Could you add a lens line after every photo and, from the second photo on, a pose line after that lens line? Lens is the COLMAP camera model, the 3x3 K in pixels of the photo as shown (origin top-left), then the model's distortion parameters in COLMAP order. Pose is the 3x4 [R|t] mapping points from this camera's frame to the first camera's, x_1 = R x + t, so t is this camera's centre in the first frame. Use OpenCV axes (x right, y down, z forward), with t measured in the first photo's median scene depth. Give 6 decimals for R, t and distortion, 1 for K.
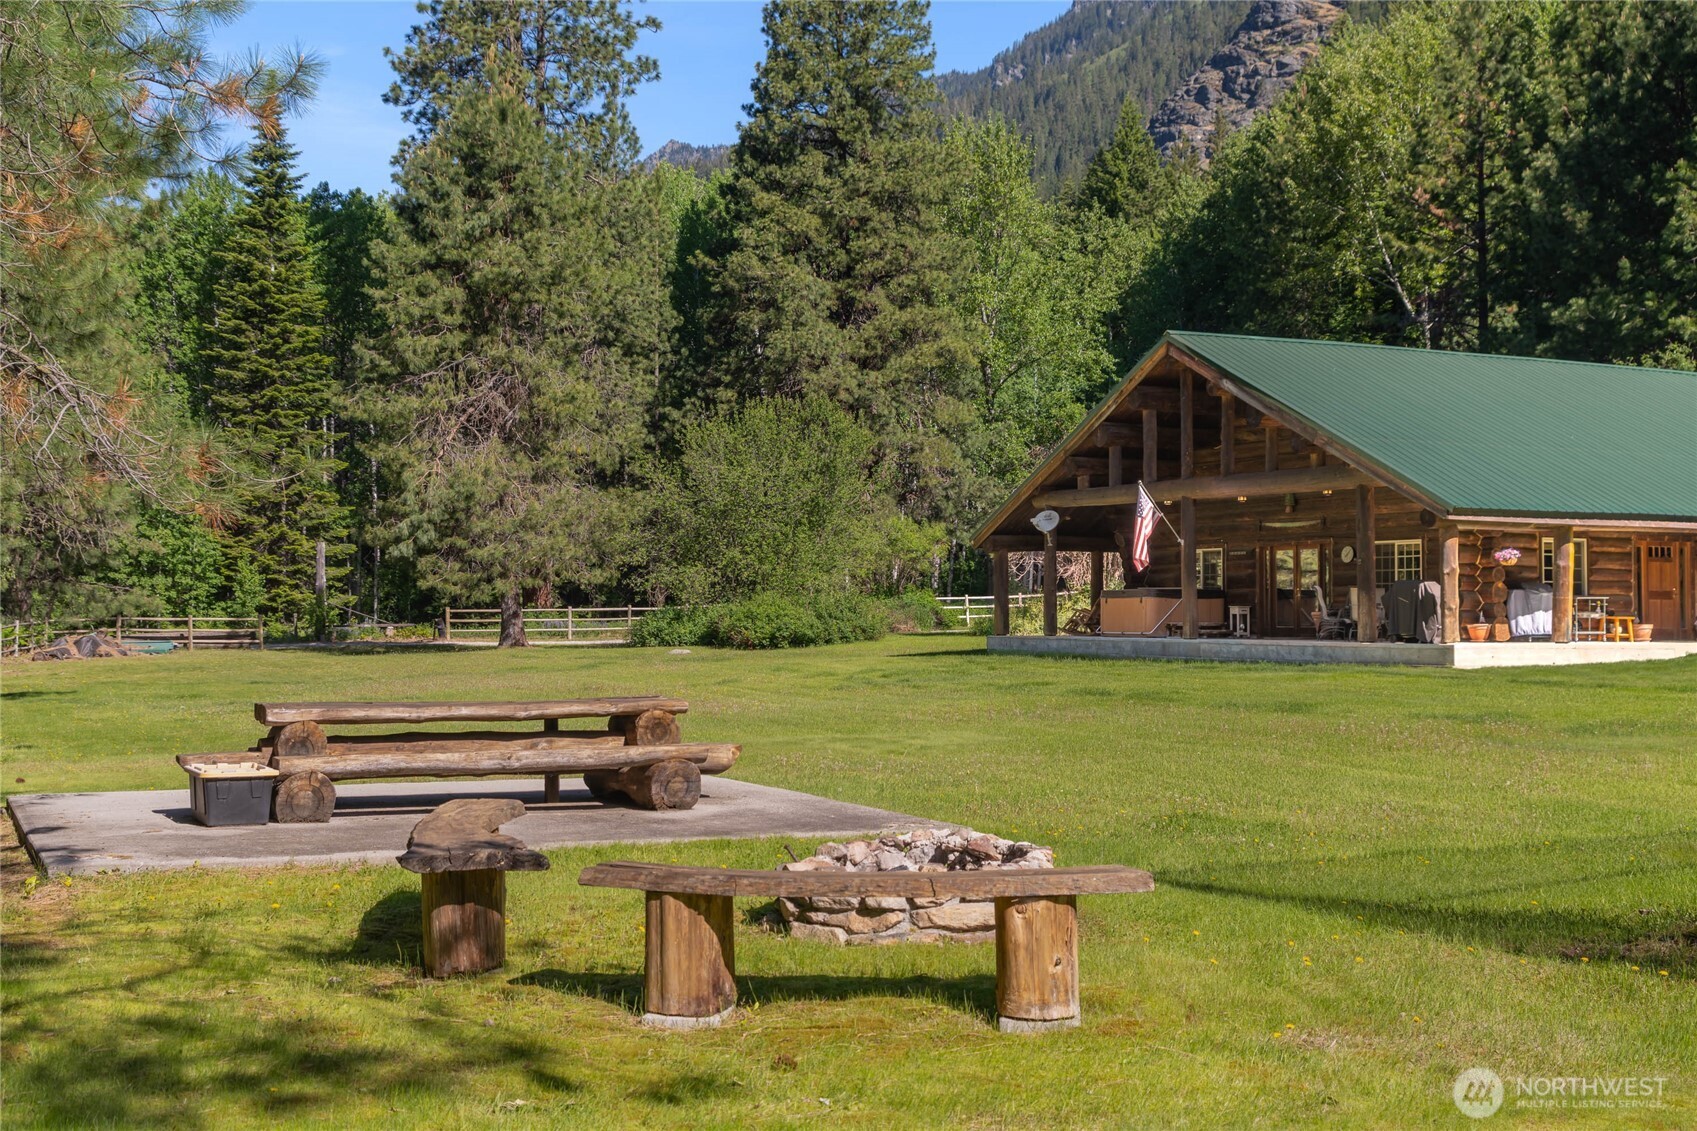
lens RADIAL K [[1960.5, 0, 848.5], [0, 1960.5, 565.5], [0, 0, 1]] dist [0.013415, 0.018845]
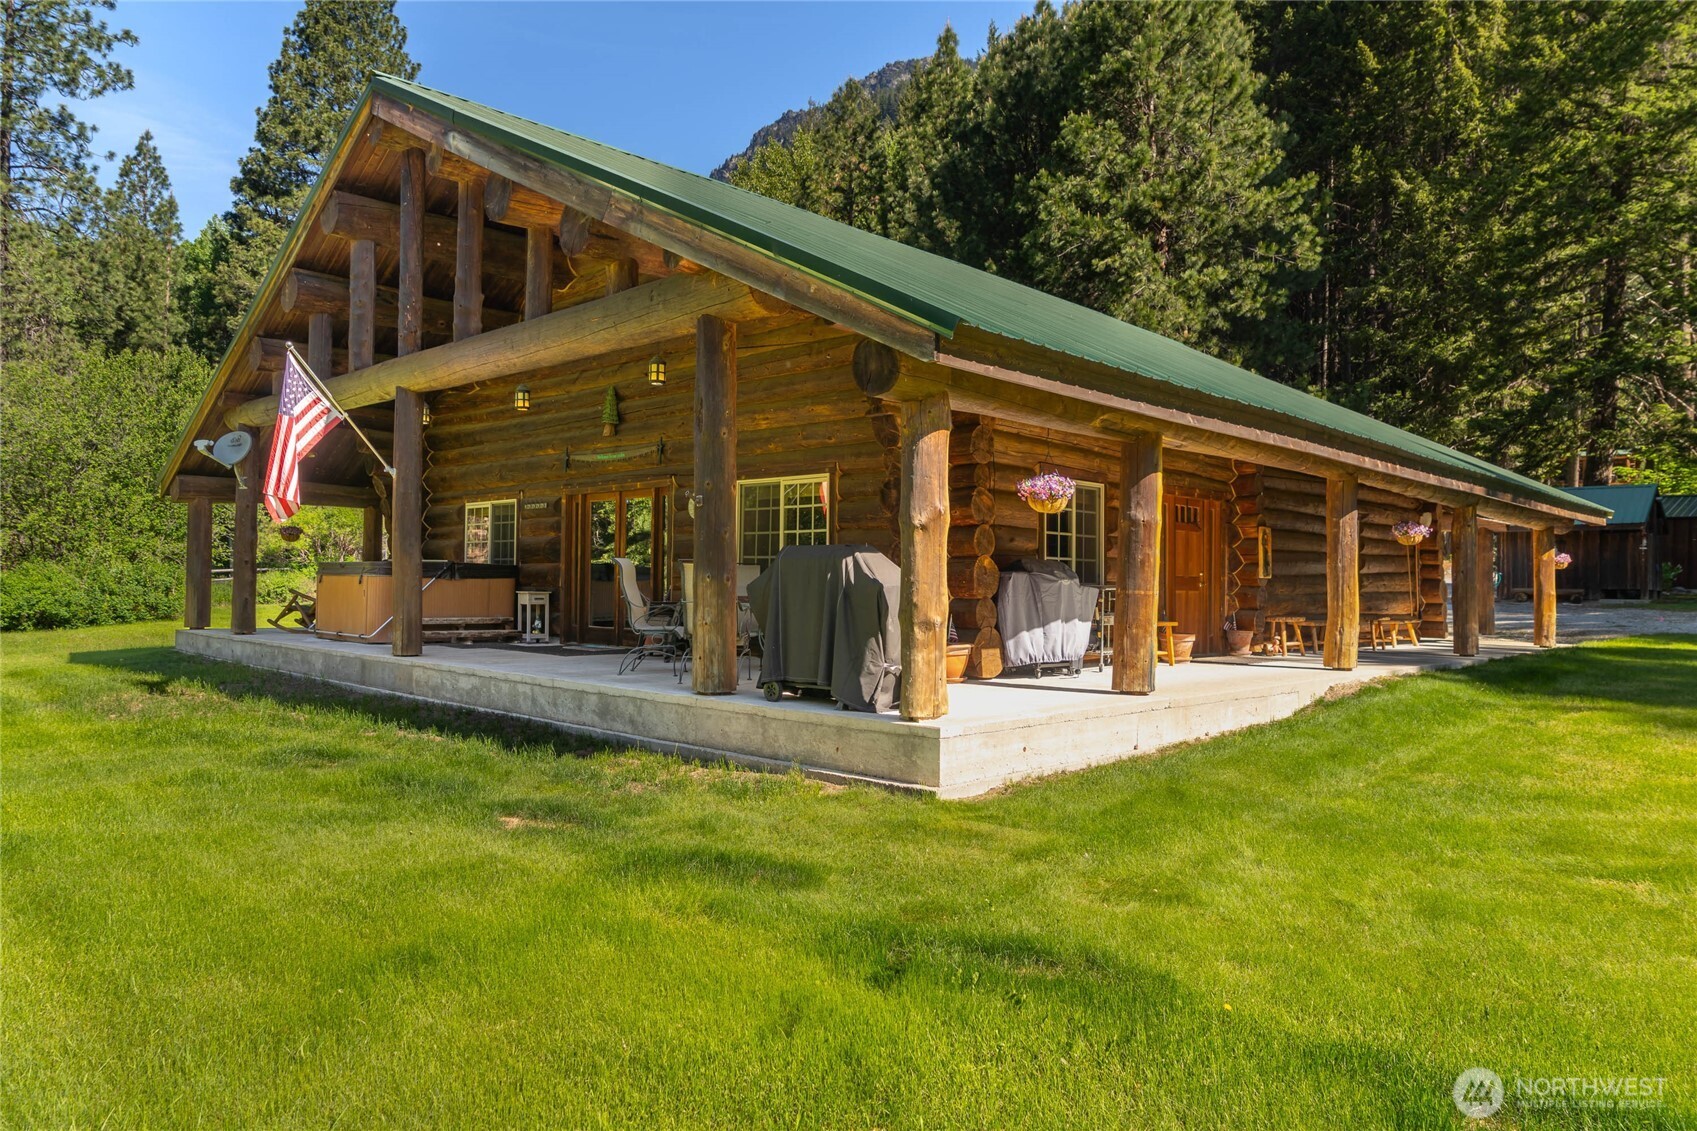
lens RADIAL K [[1121.6, 0, 822.8], [0, 1121.6, 581.4], [0, 0, 1]] dist [-0.000990, -0.000106]
pose [[0.951214, 0.013150, 0.308252, 0.187213], [-0.020848, 0.999547, 0.021694, 0.008508], [-0.307827, -0.027062, 0.951057, 0.675026]]
